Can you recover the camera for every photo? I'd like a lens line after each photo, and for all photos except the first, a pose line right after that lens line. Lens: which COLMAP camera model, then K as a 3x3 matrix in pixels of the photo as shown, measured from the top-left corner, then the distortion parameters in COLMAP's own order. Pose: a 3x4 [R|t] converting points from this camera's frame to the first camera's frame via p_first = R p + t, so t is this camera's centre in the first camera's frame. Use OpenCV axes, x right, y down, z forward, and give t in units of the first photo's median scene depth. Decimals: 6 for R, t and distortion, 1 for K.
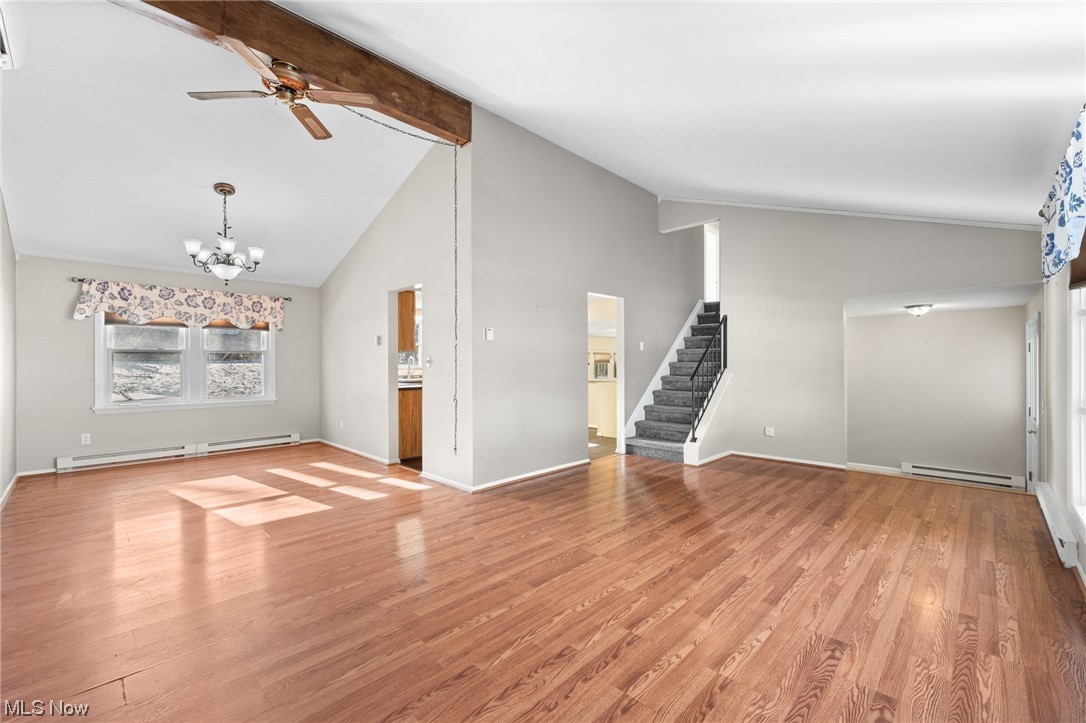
lens RADIAL K [[449.3, 0, 562.7], [0, 449.3, 356.8], [0, 0, 1]] dist [0.006692, 0.000453]
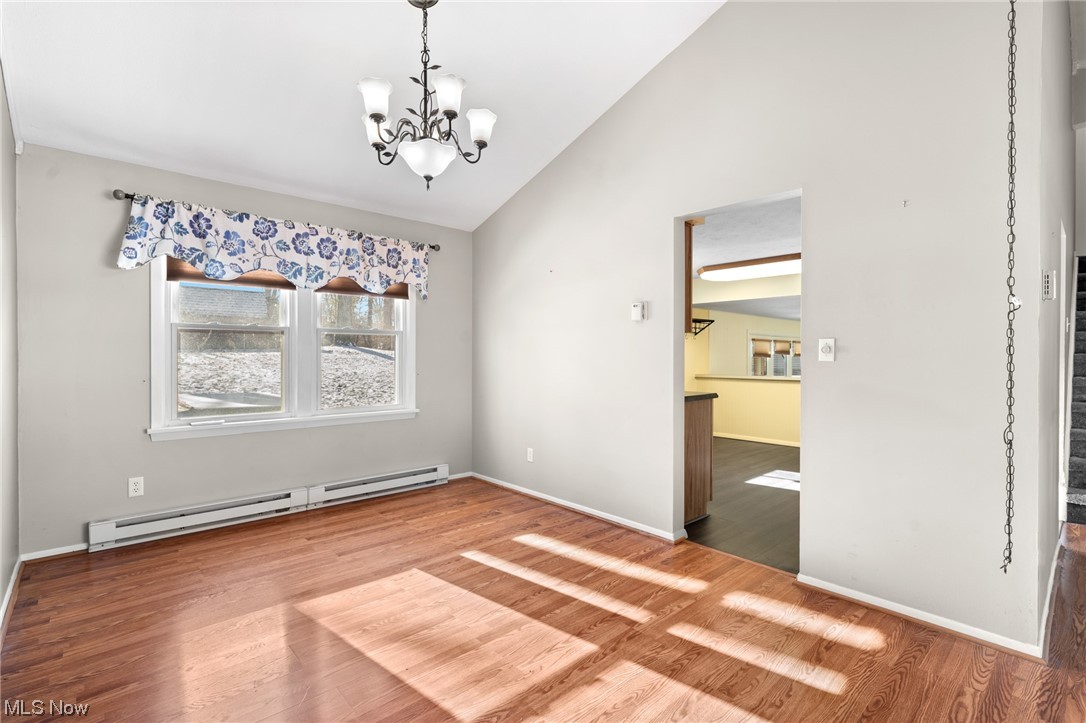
lens RADIAL K [[494.9, 0, 563.7], [0, 494.9, 351.2], [0, 0, 1]] dist [0.010906, -0.002018]
pose [[0.998642, 0.004722, -0.051887, -0.458216], [-0.004379, 0.999968, 0.006716, 0.009197], [0.051917, -0.006480, 0.998630, 0.384461]]
